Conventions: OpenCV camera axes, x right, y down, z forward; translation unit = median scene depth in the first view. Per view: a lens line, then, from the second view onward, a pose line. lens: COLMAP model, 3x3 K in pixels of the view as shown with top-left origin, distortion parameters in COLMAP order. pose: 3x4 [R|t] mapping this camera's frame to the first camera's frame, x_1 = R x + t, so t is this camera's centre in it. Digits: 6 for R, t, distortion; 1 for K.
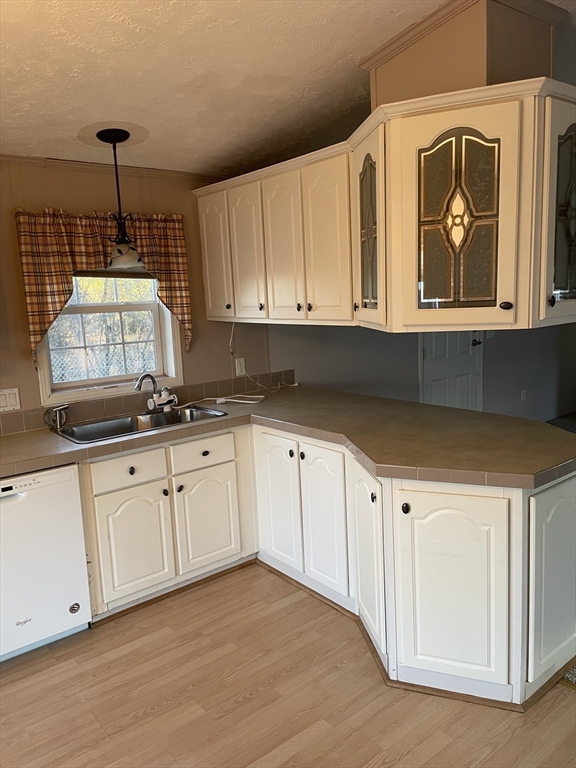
lens RADIAL K [[581.3, 0, 282.6], [0, 581.3, 383.7], [0, 0, 1]] dist [0.075892, -0.089083]
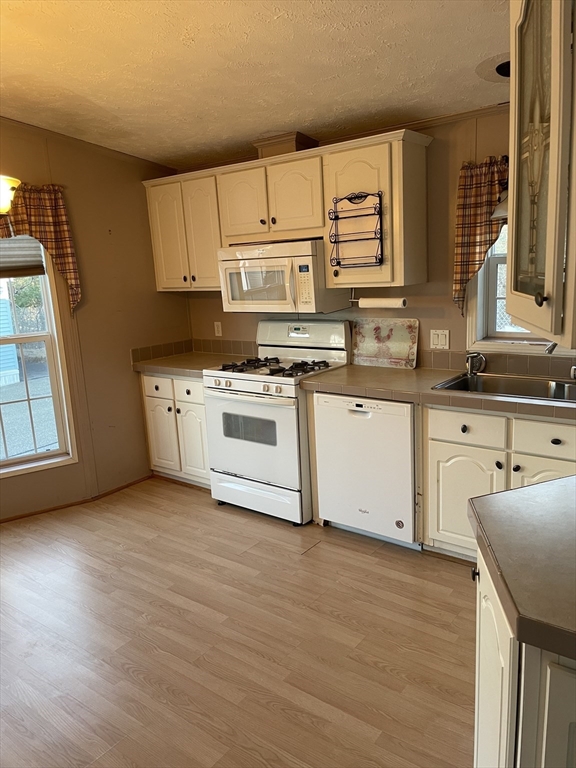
lens RADIAL K [[581.3, 0, 289.5], [0, 581.3, 382.2], [0, 0, 1]] dist [0.075892, -0.089083]
pose [[0.251734, 0.227397, -0.940702, 0.579949], [-0.114178, 0.972194, 0.204455, -0.096015], [0.961038, 0.055939, 0.270698, 0.442310]]
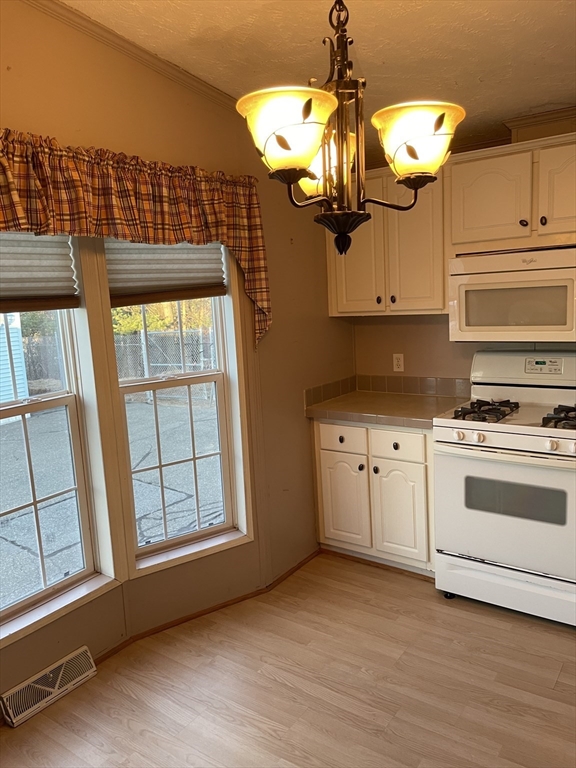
lens RADIAL K [[581.3, 0, 281.0], [0, 581.3, 382.7], [0, 0, 1]] dist [0.075892, -0.089083]
pose [[0.288806, 0.182338, -0.939864, 0.400455], [-0.112923, 0.981331, 0.155683, -0.064095], [0.950705, 0.061170, 0.304004, 0.286321]]
